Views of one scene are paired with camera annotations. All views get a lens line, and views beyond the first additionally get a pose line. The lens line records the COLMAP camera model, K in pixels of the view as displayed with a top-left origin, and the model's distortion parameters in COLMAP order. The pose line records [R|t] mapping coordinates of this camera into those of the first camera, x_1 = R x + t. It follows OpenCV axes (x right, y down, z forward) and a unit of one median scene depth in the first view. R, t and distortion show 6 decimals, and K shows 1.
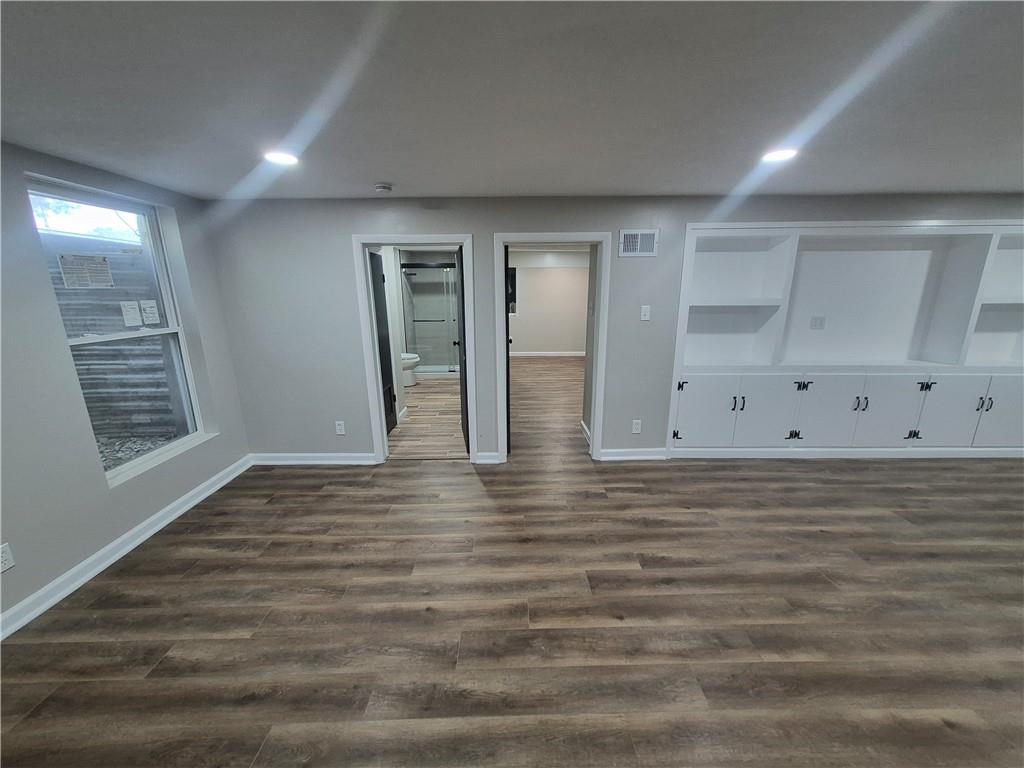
lens RADIAL K [[402.0, 0, 513.0], [0, 402.0, 385.7], [0, 0, 1]] dist [0.005359, -0.000019]
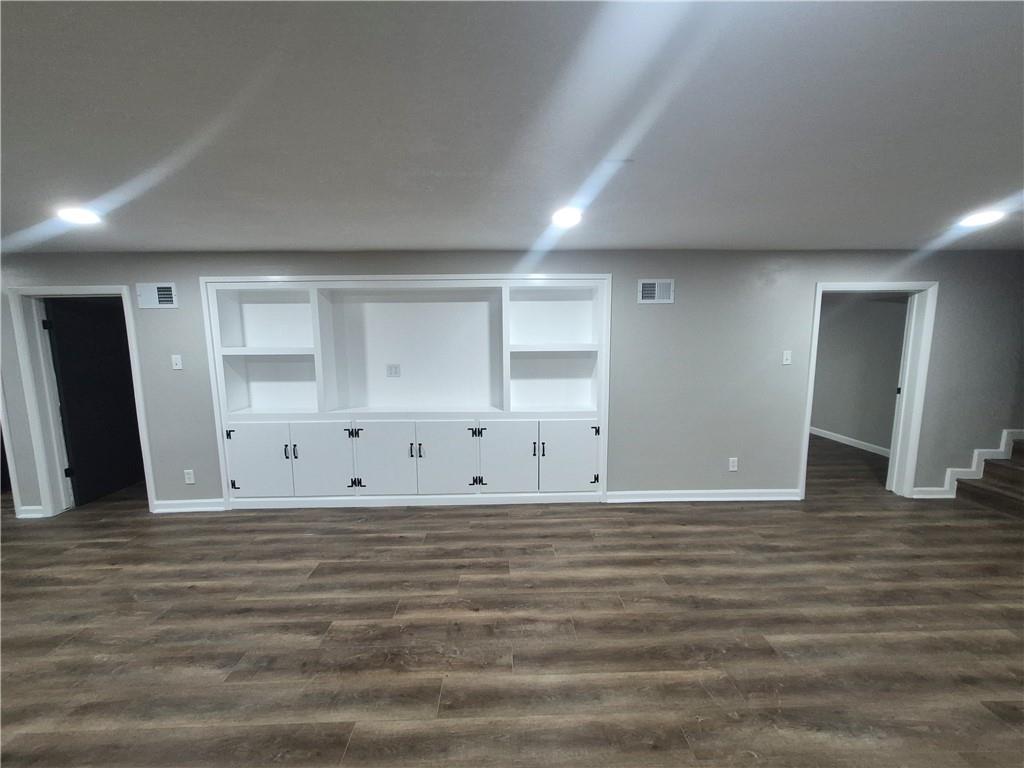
lens RADIAL K [[402.0, 0, 515.0], [0, 402.0, 387.2], [0, 0, 1]] dist [0.005359, -0.000019]
pose [[0.999670, -0.007405, 0.024590, 1.351294], [0.010013, 0.994137, -0.107659, -0.001663], [-0.023649, 0.107870, 0.993884, -0.024449]]
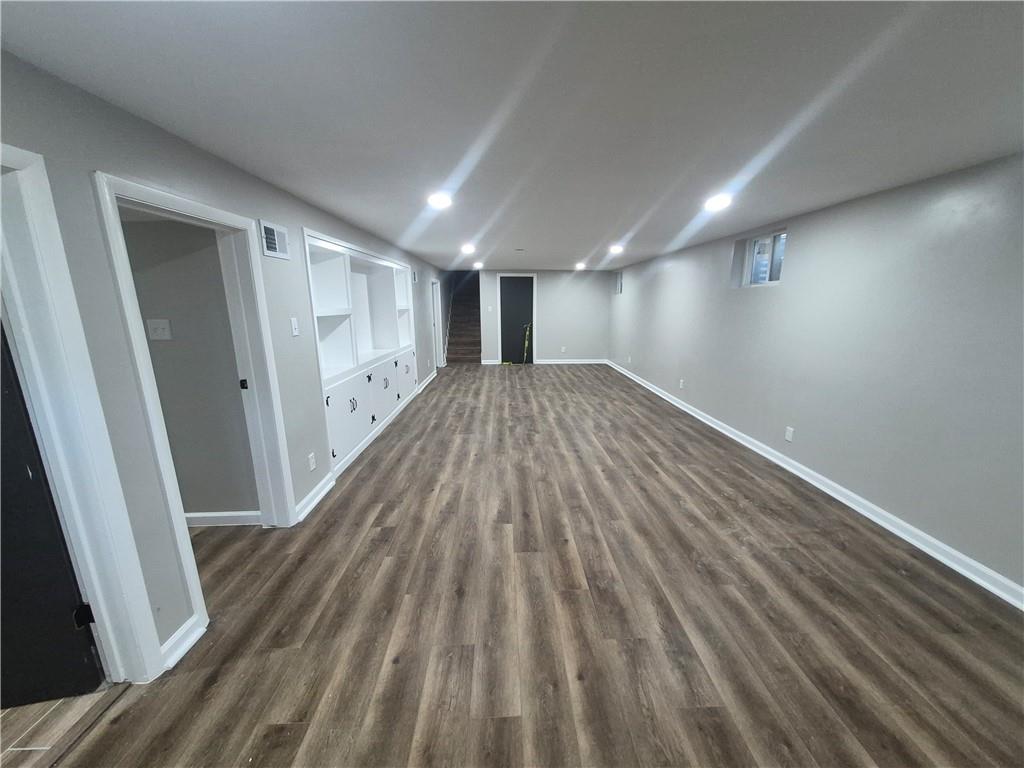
lens RADIAL K [[402.0, 0, 517.3], [0, 402.0, 386.2], [0, 0, 1]] dist [0.005359, -0.000019]
pose [[-0.020459, -0.203059, 0.978953, -0.614054], [0.237736, 0.950085, 0.202040, -0.144634], [-0.971114, 0.236866, 0.028837, 0.657489]]
